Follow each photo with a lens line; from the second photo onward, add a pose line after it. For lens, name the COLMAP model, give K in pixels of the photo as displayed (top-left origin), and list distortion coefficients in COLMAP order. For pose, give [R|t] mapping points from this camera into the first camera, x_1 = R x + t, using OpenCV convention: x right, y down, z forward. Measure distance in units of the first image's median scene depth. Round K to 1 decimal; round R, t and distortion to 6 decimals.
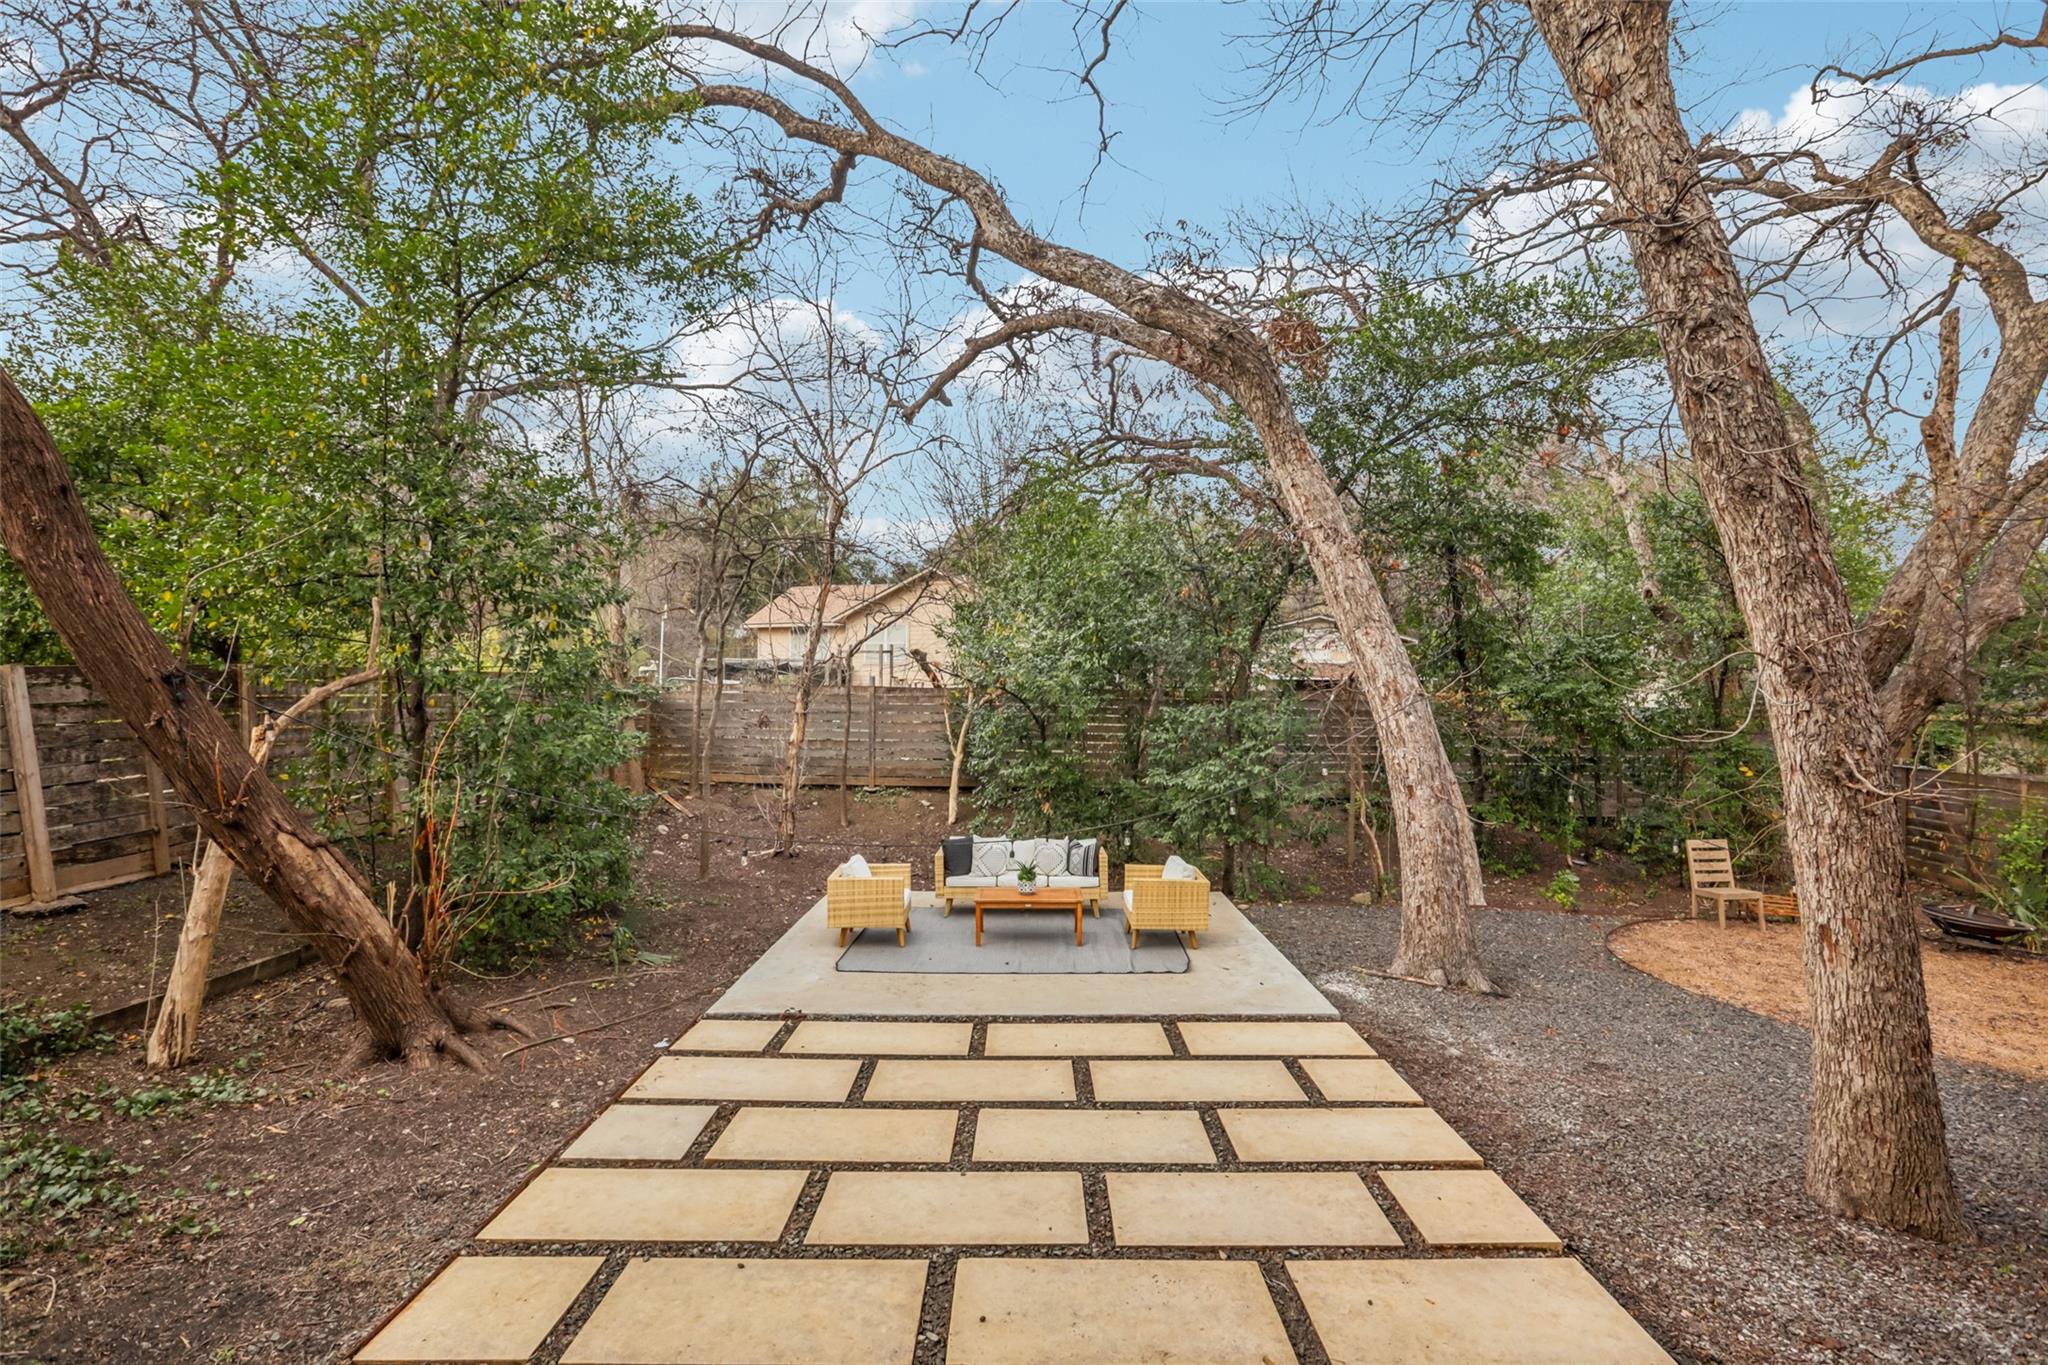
lens RADIAL K [[945.3, 0, 1031.7], [0, 945.3, 685.8], [0, 0, 1]] dist [-0.032493, 0.004314]
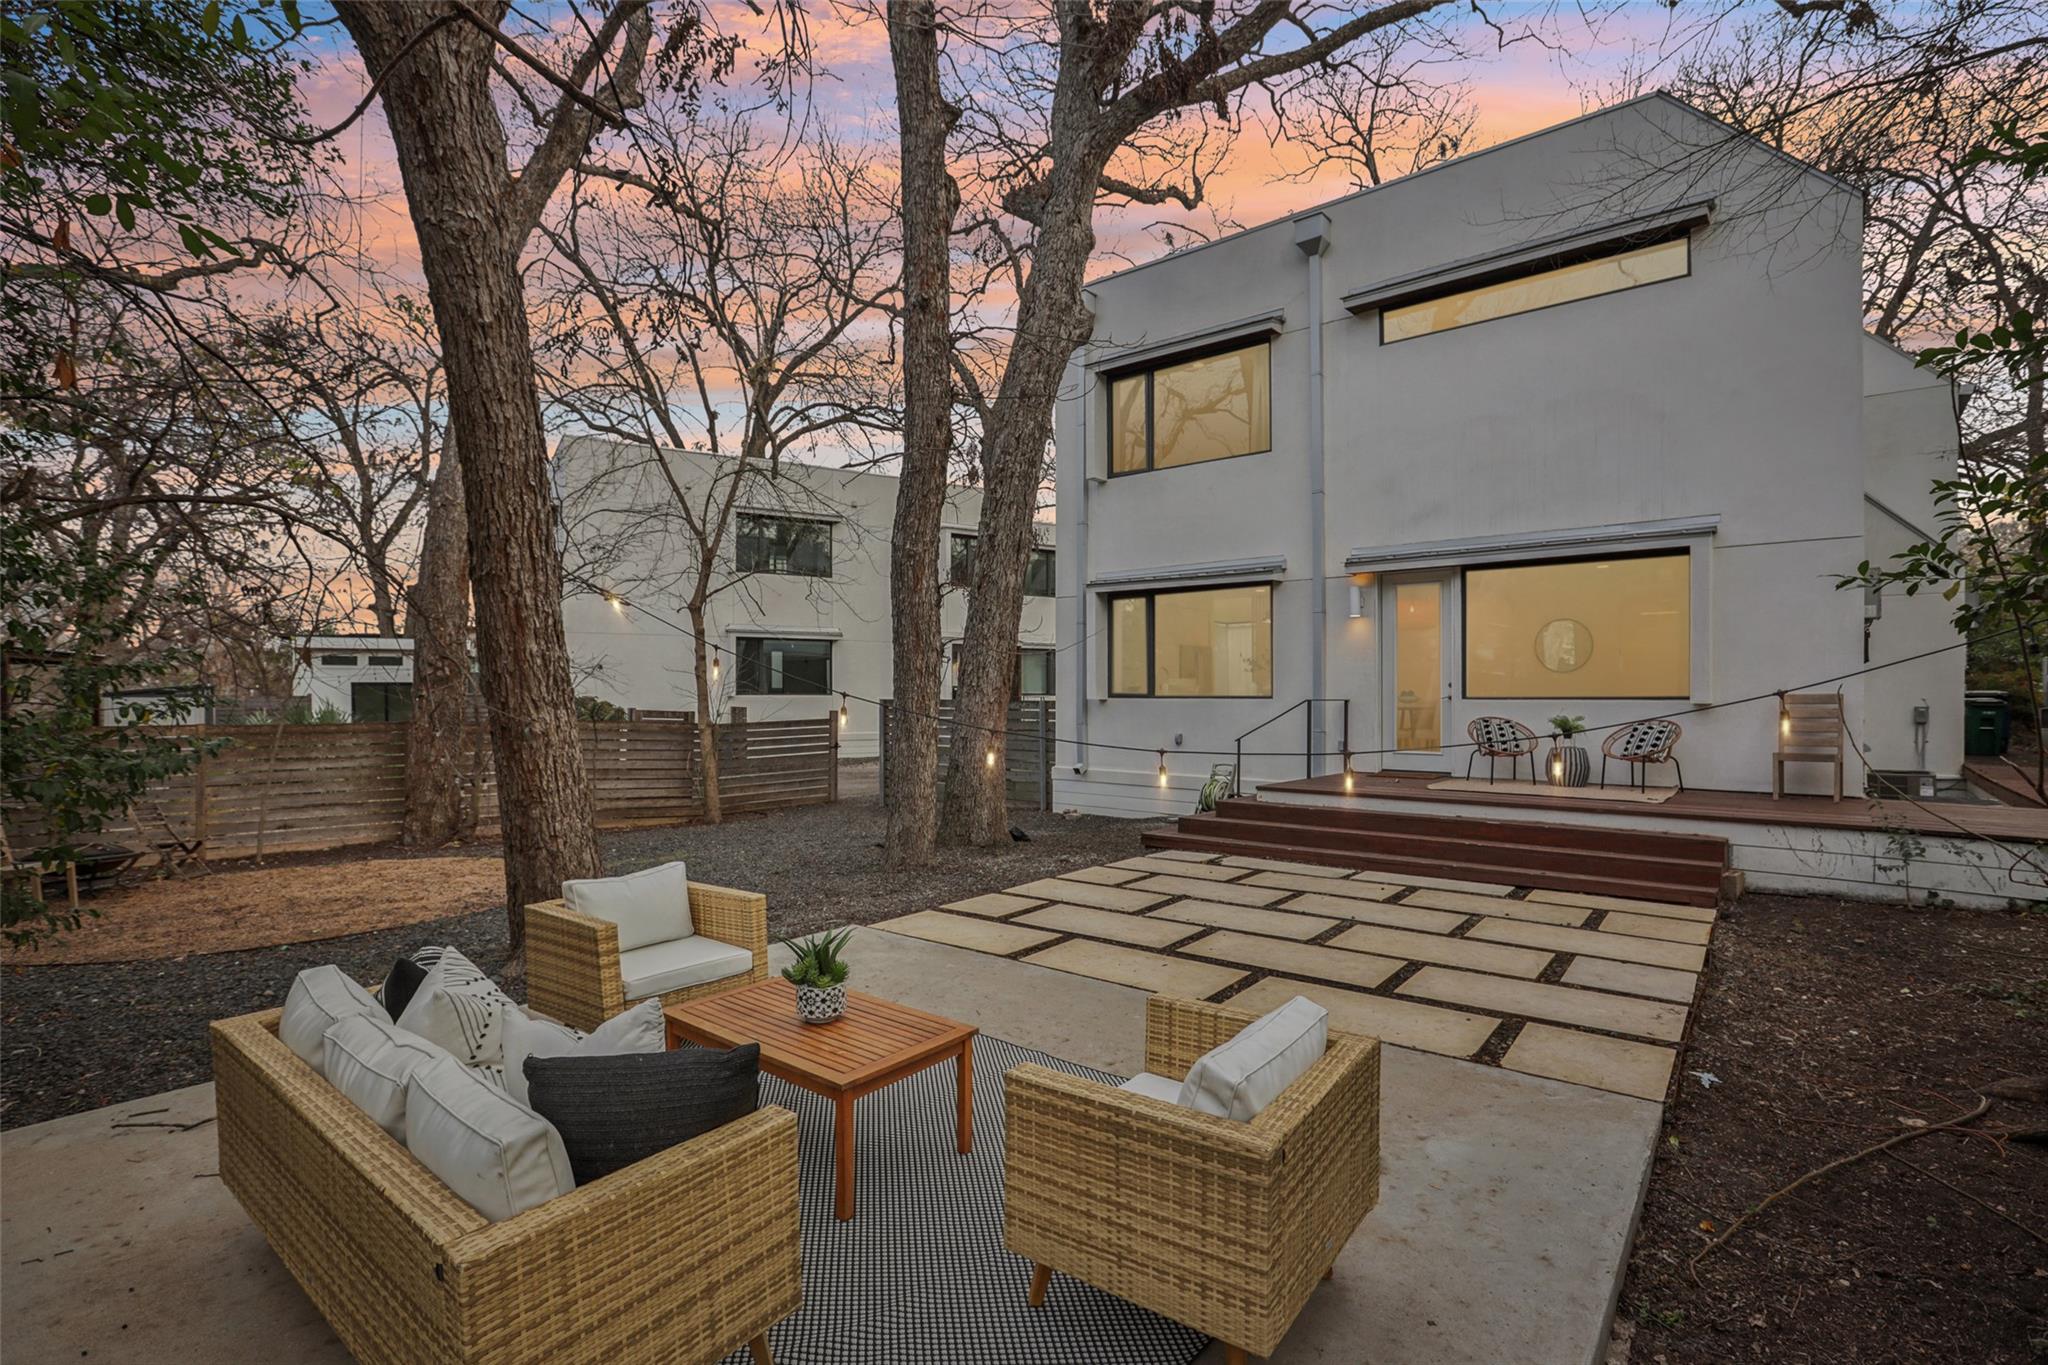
lens RADIAL K [[945.3, 0, 1039.5], [0, 945.3, 685.3], [0, 0, 1]] dist [-0.032493, 0.004314]
pose [[-0.800011, -0.000427, 0.599985, -0.448363], [-0.007719, 0.999924, -0.009581, 0.140439], [-0.599935, -0.012296, -0.799954, 1.970215]]
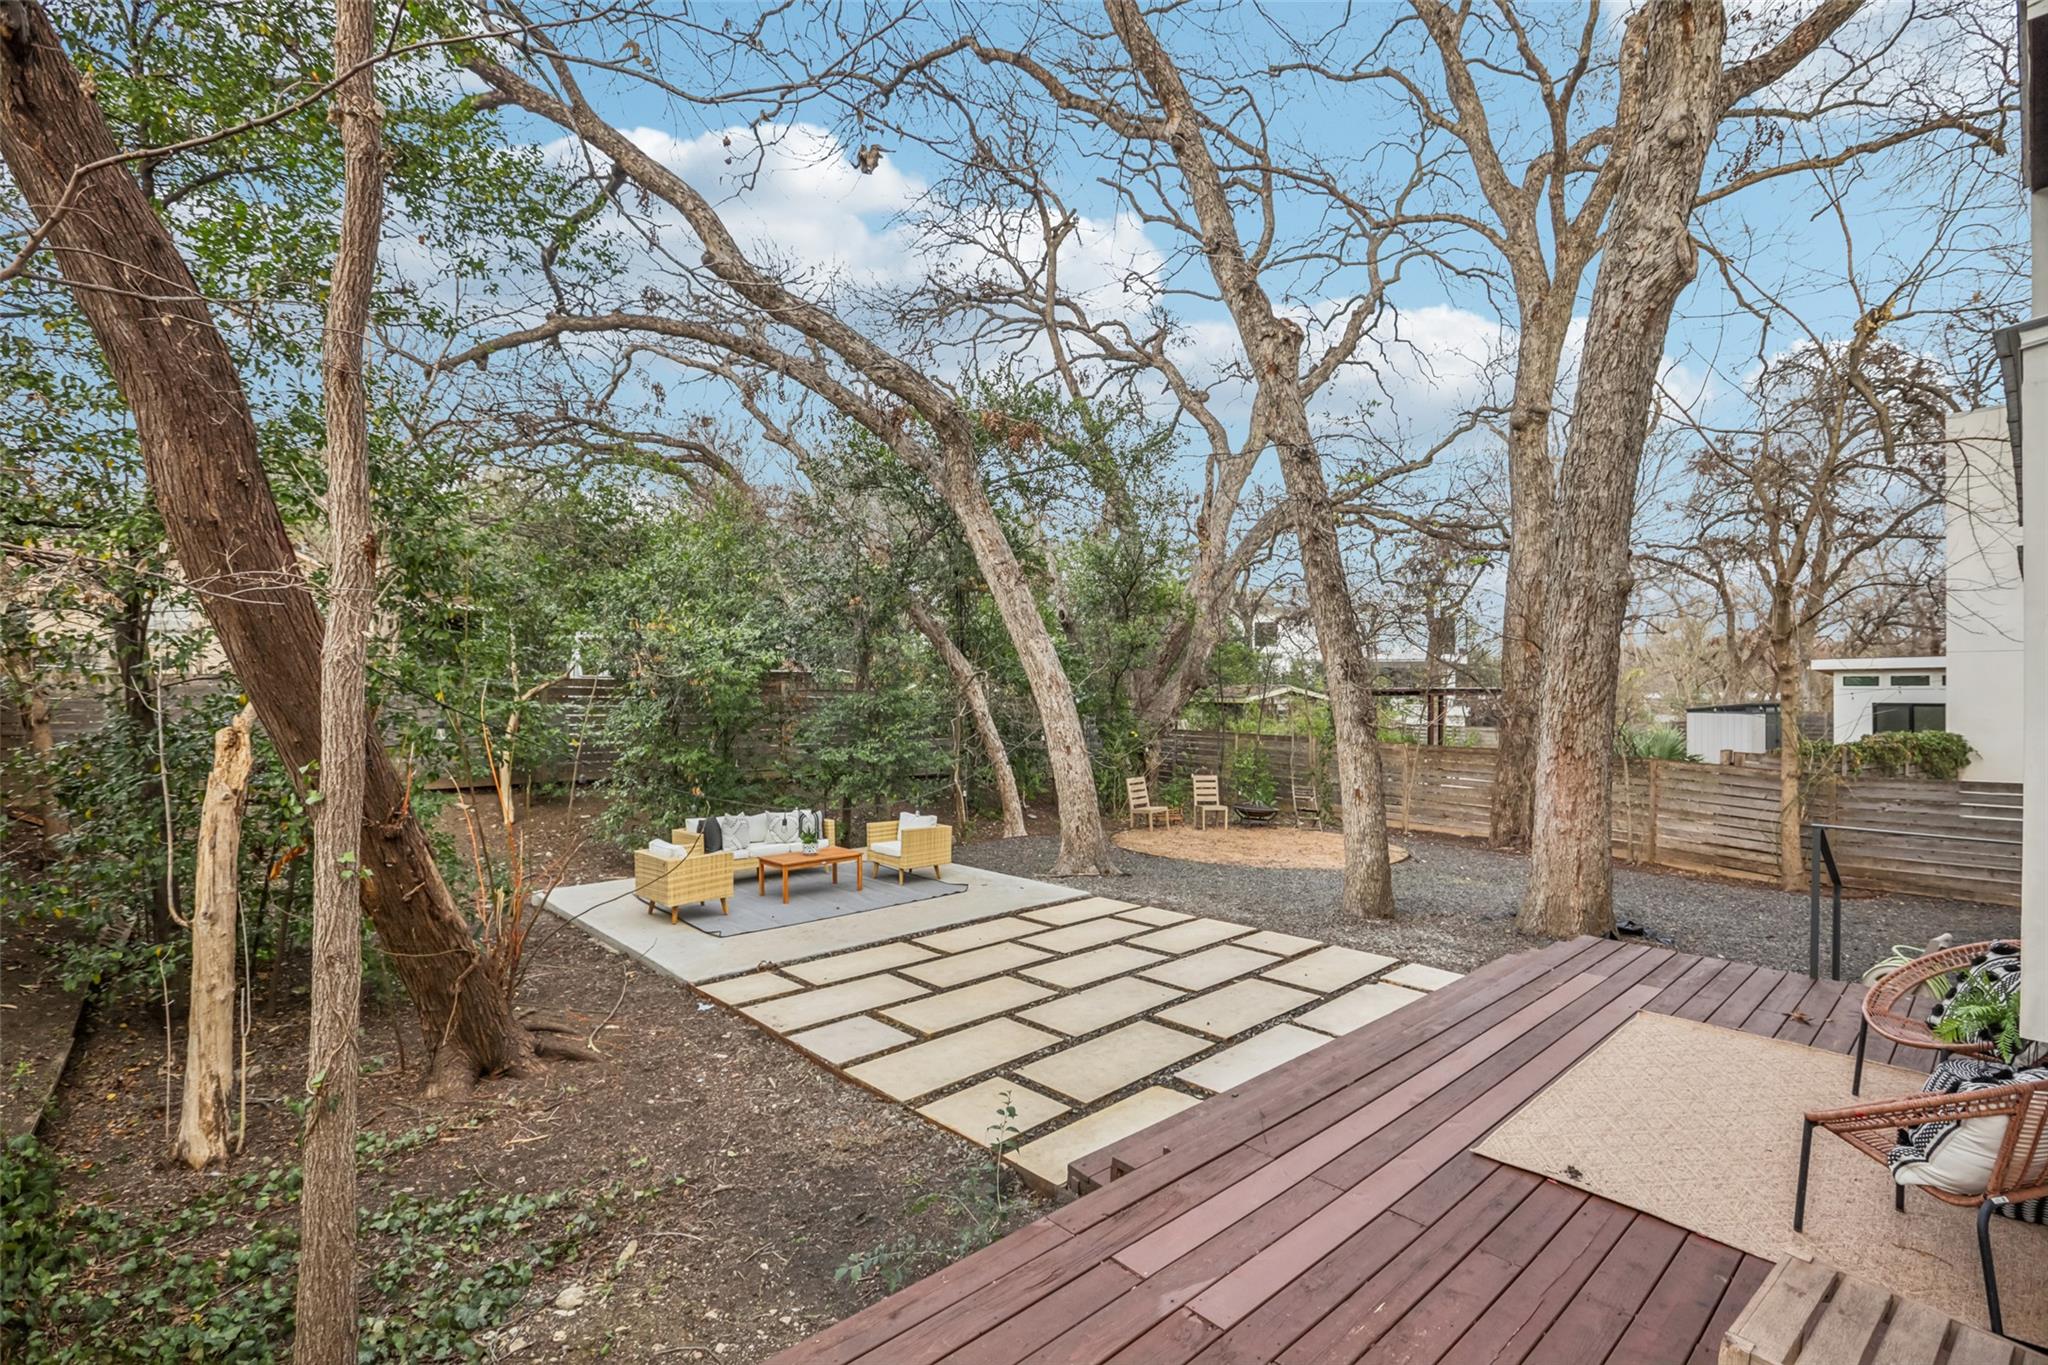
lens RADIAL K [[945.3, 0, 1038.1], [0, 945.3, 685.4], [0, 0, 1]] dist [-0.032493, 0.004314]
pose [[0.719936, -0.004112, 0.694028, -0.964227], [-0.003303, 0.999951, 0.009351, -0.005092], [-0.694033, -0.009024, 0.719887, -0.061969]]
